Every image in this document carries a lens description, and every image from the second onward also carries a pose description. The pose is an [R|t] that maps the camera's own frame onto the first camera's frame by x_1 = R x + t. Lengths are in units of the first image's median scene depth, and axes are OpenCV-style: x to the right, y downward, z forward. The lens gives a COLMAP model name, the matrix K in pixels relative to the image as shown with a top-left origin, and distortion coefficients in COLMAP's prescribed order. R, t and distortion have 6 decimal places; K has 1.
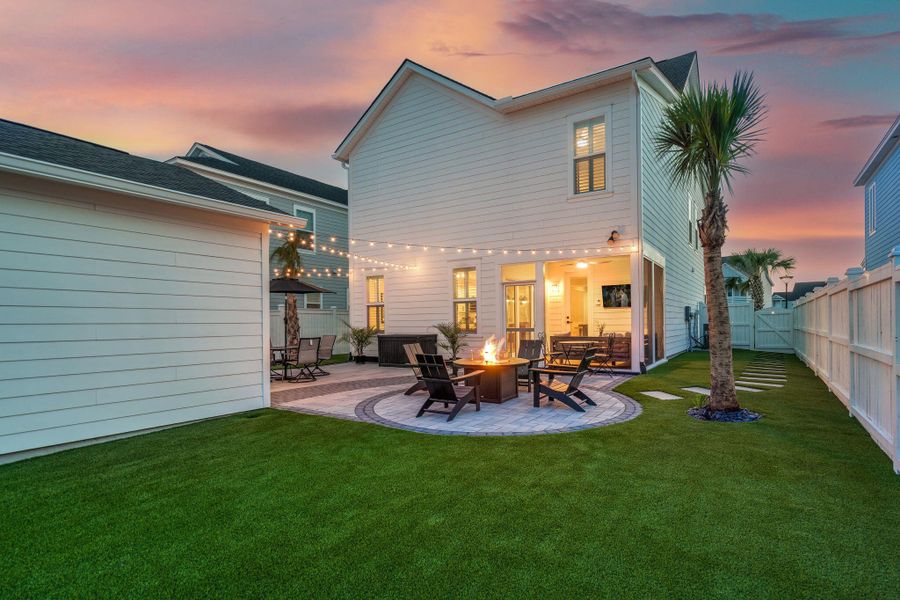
lens RADIAL K [[460.1, 0, 450.0], [0, 460.1, 300.0], [0, 0, 1]] dist [0.001026, 0.000679]
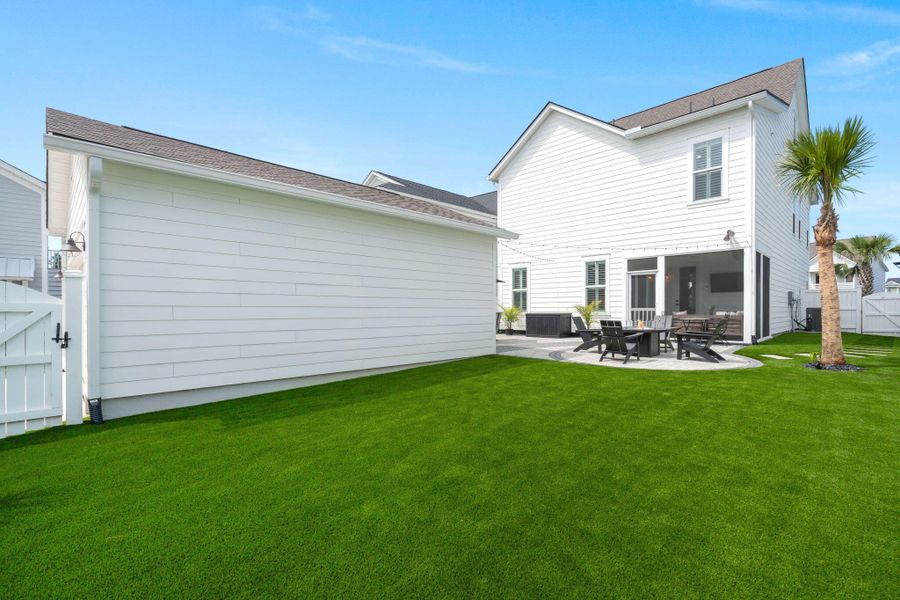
lens RADIAL K [[409.8, 0, 450.0], [0, 409.8, 300.0], [0, 0, 1]] dist [-0.001507, 0.000156]
pose [[0.978977, -0.000004, -0.203970, -0.156511], [0.005530, 0.999633, 0.026525, 0.005248], [0.203895, -0.027095, 0.978618, -0.241737]]
